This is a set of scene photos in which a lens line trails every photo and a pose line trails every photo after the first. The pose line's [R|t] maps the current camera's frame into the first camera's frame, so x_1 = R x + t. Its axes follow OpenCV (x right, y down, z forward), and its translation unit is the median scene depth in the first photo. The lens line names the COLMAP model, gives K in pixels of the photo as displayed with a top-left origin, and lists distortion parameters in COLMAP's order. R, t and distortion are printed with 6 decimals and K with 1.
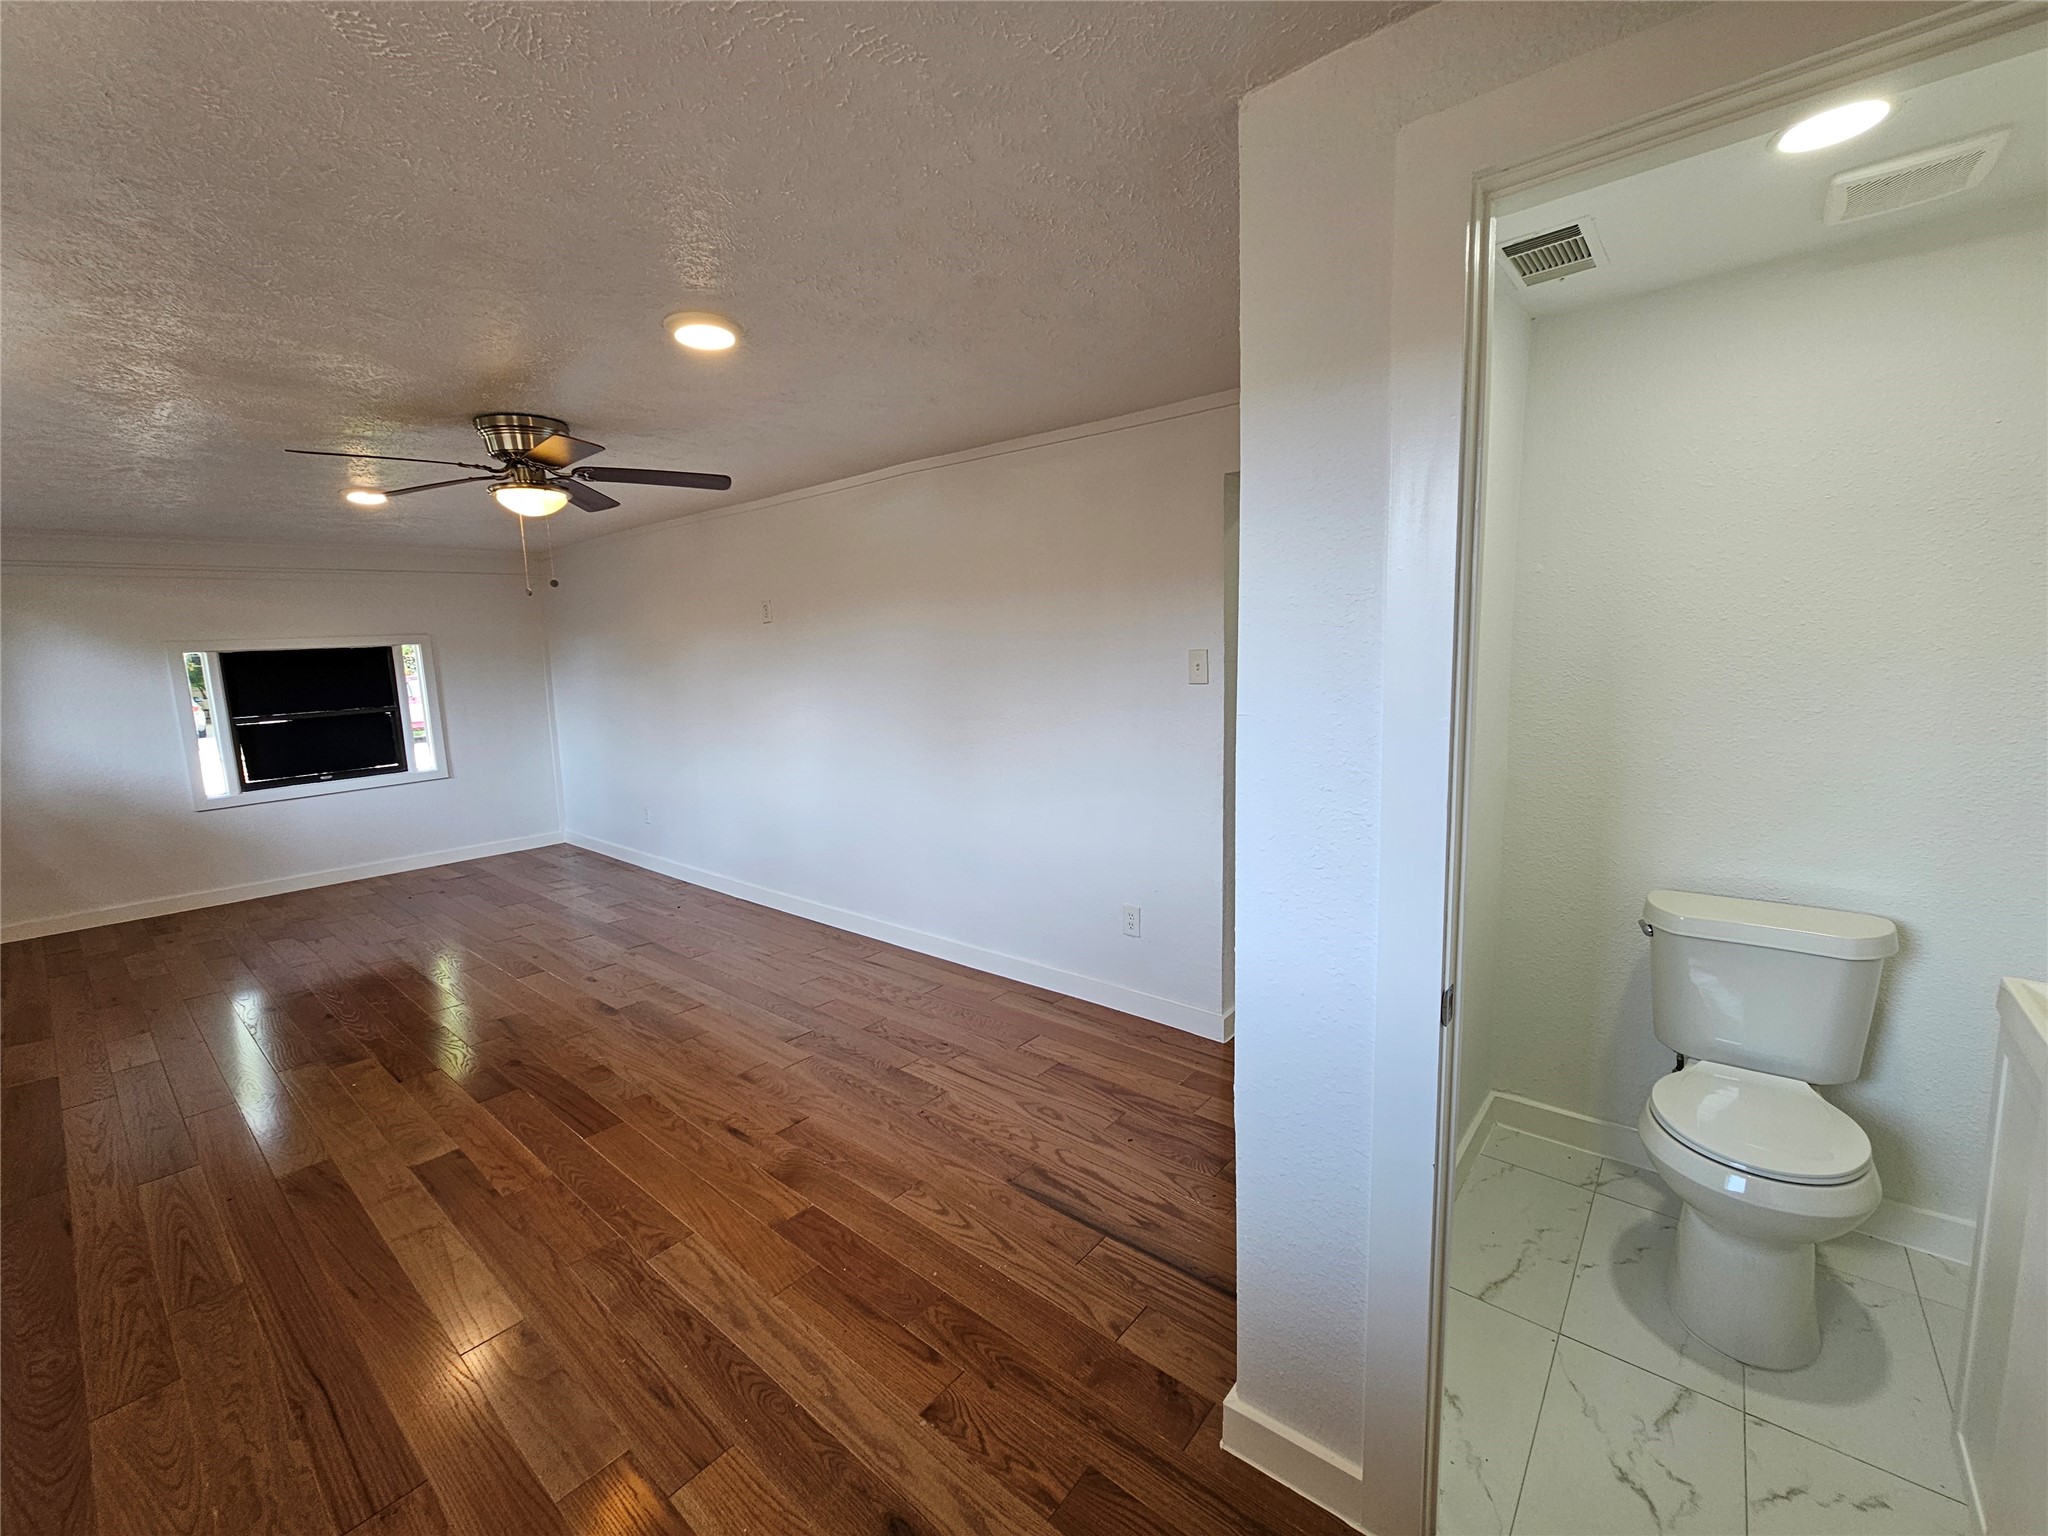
lens RADIAL K [[836.8, 0, 1032.9], [0, 836.8, 760.7], [0, 0, 1]] dist [0.000126, 0.000957]
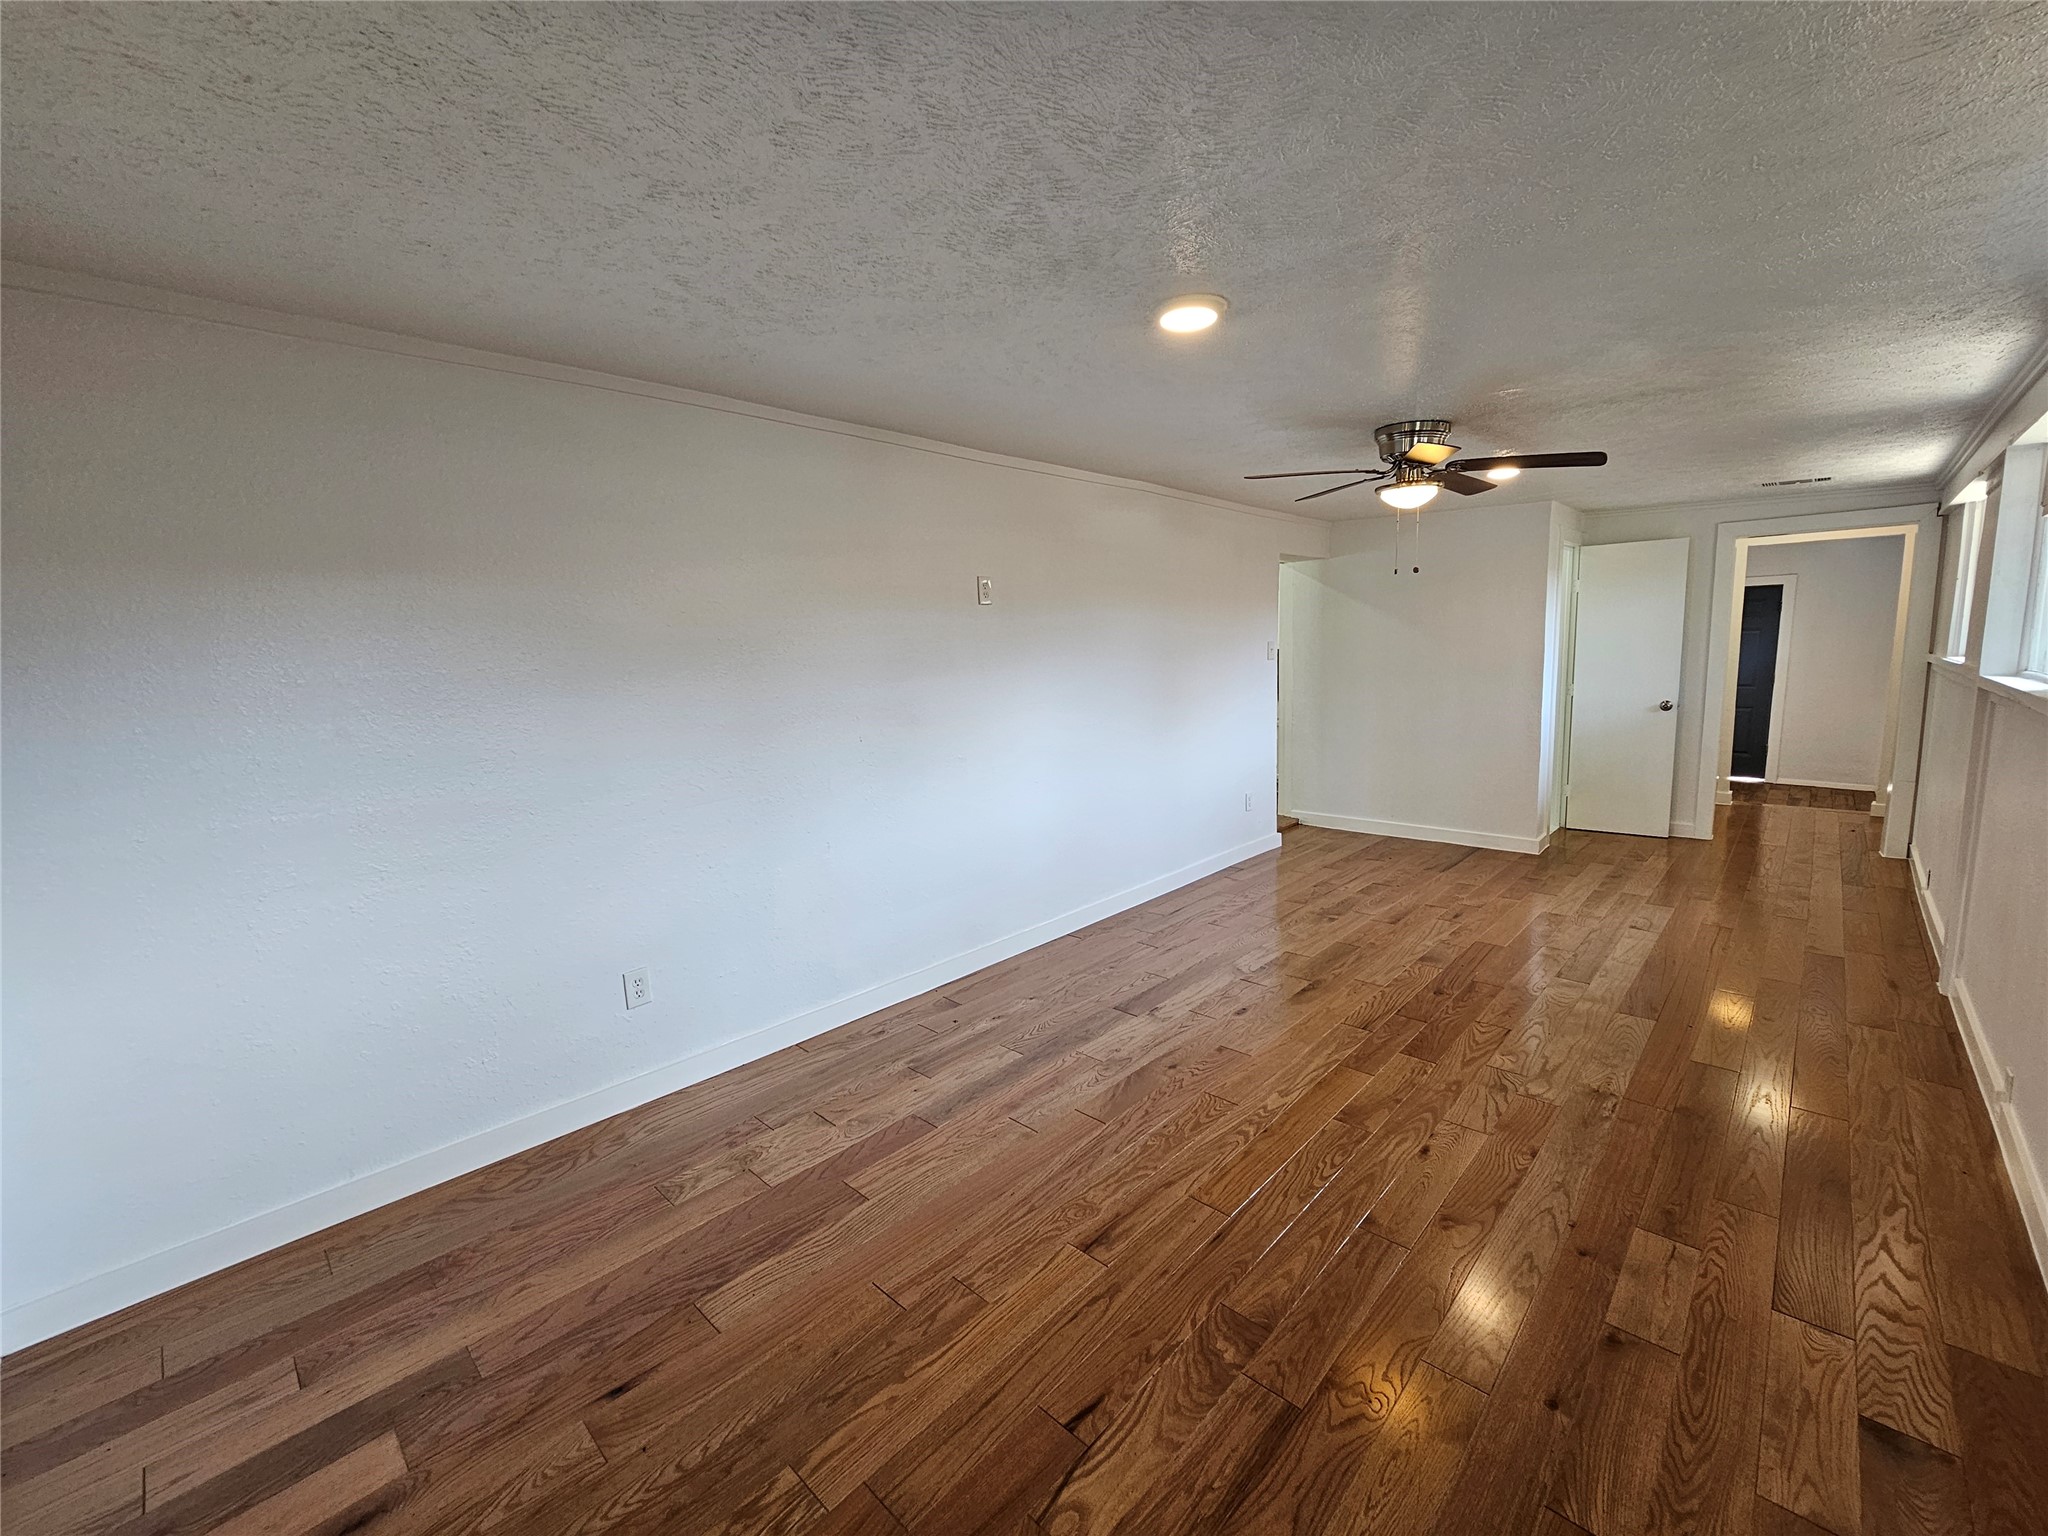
lens RADIAL K [[826.9, 0, 1035.9], [0, 826.9, 768.0], [0, 0, 1]] dist [0.001110, 0.000060]
pose [[0.064972, -0.116346, 0.991081, -1.460416], [0.156938, 0.982012, 0.104993, -0.114042], [-0.985469, 0.148717, 0.082063, 1.189199]]
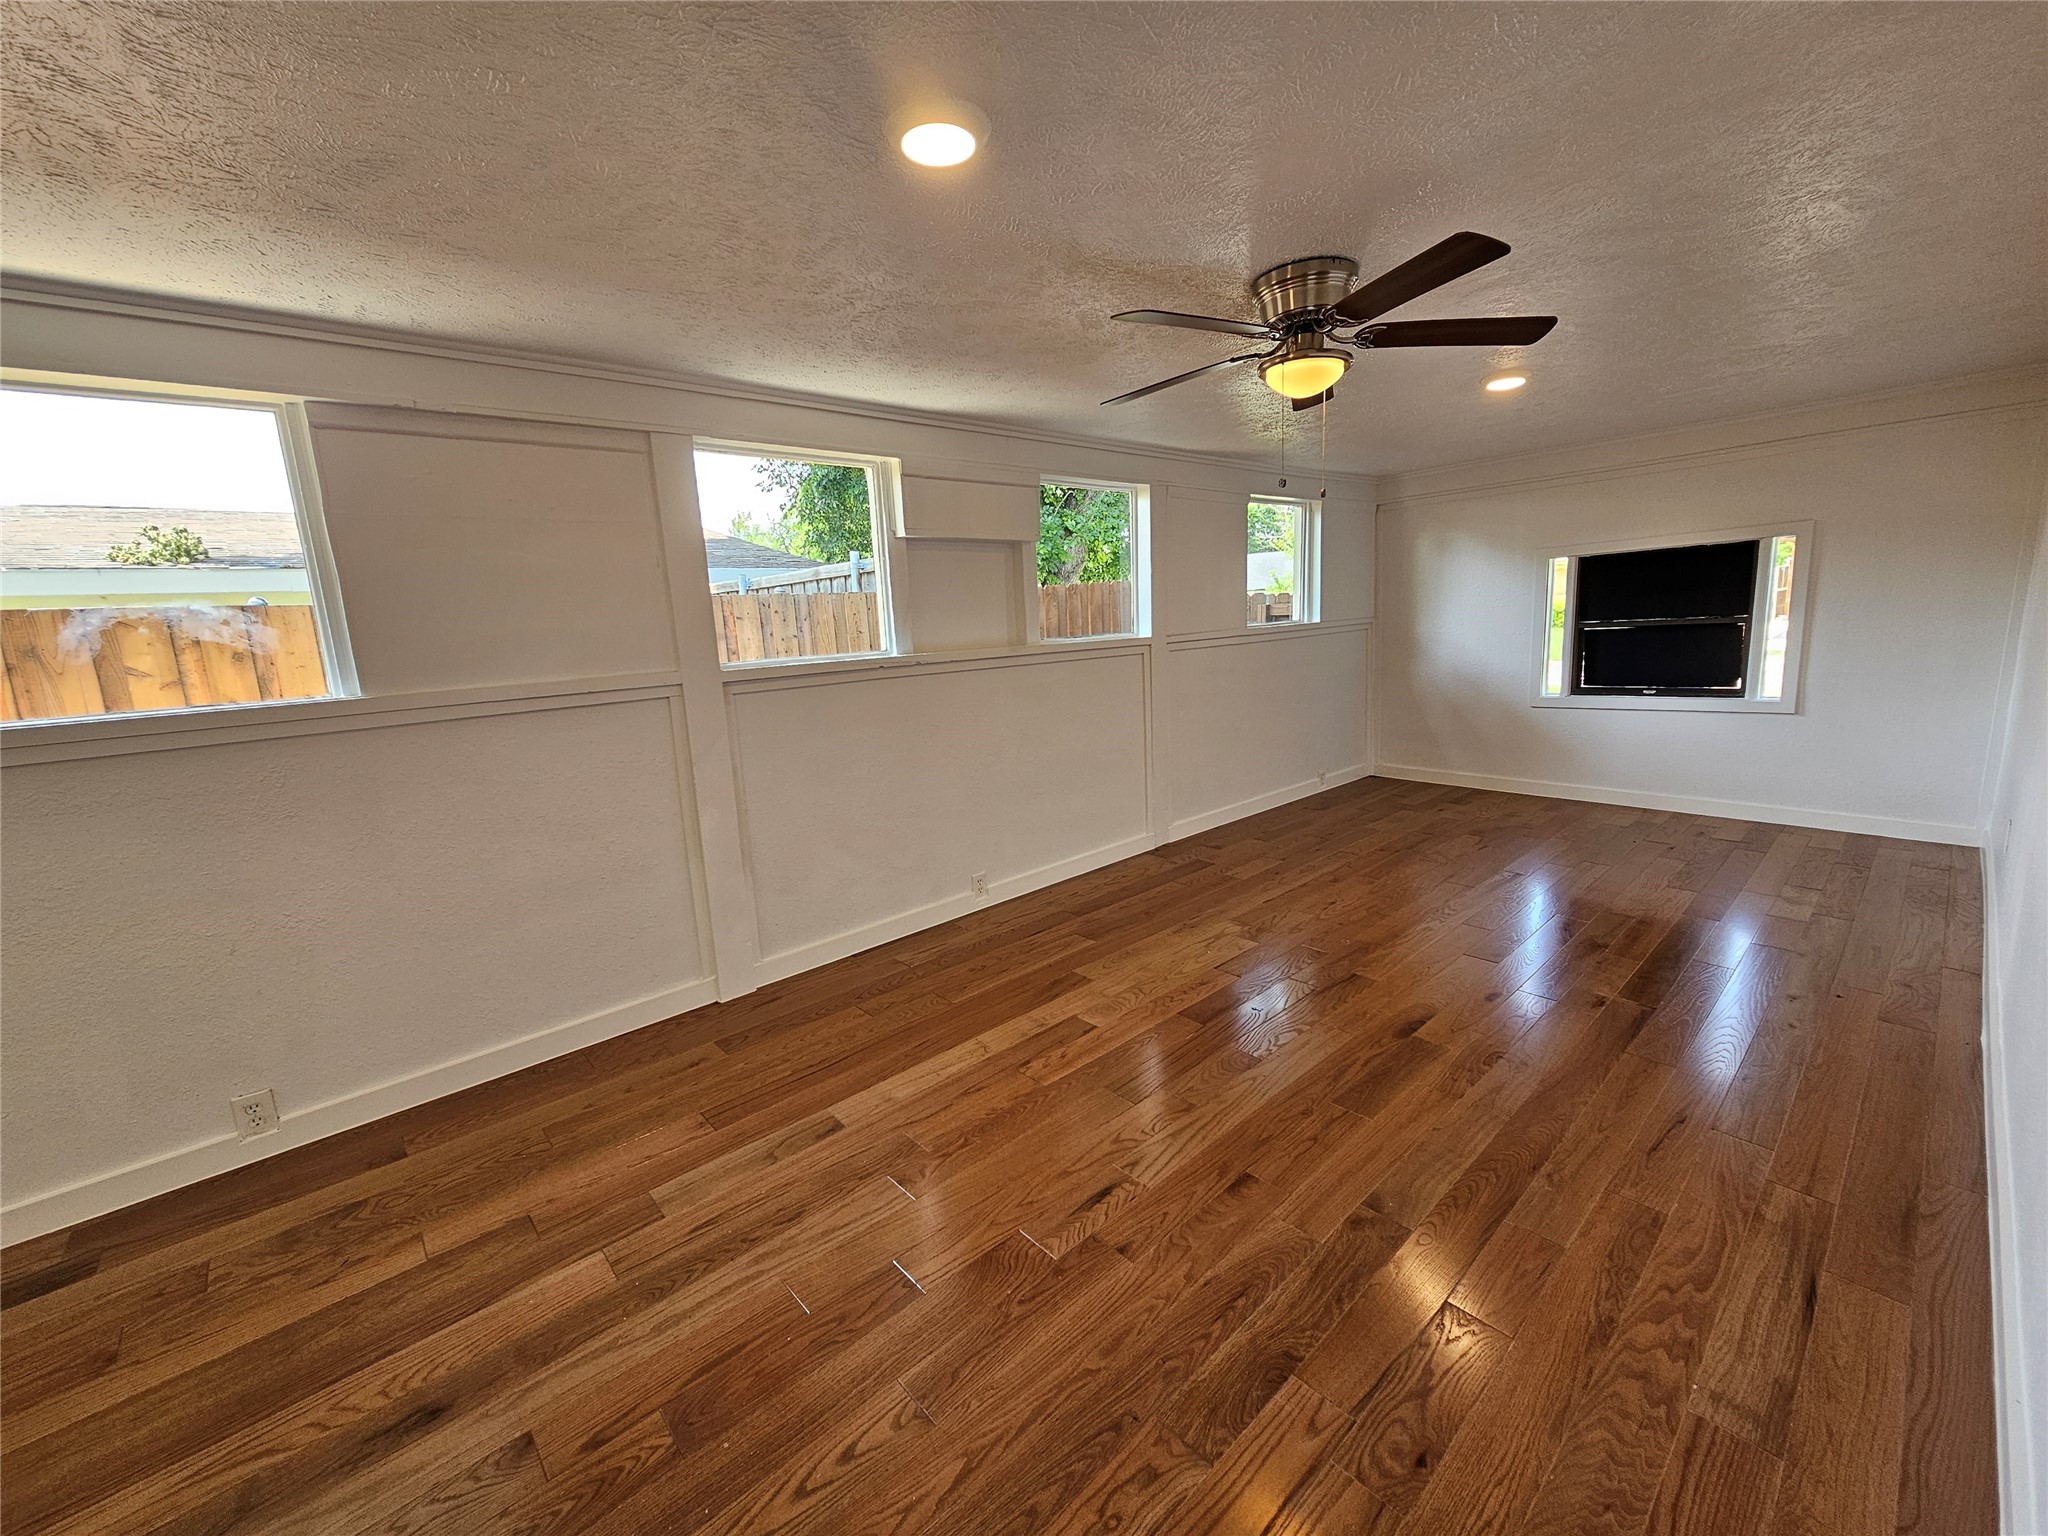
lens RADIAL K [[836.8, 0, 1032.9], [0, 836.8, 760.7], [0, 0, 1]] dist [0.000126, 0.000957]
pose [[-0.137799, 0.211515, -0.967612, 0.239889], [-0.078739, 0.971500, 0.223578, -0.092025], [0.987325, 0.106998, -0.117217, 0.707120]]
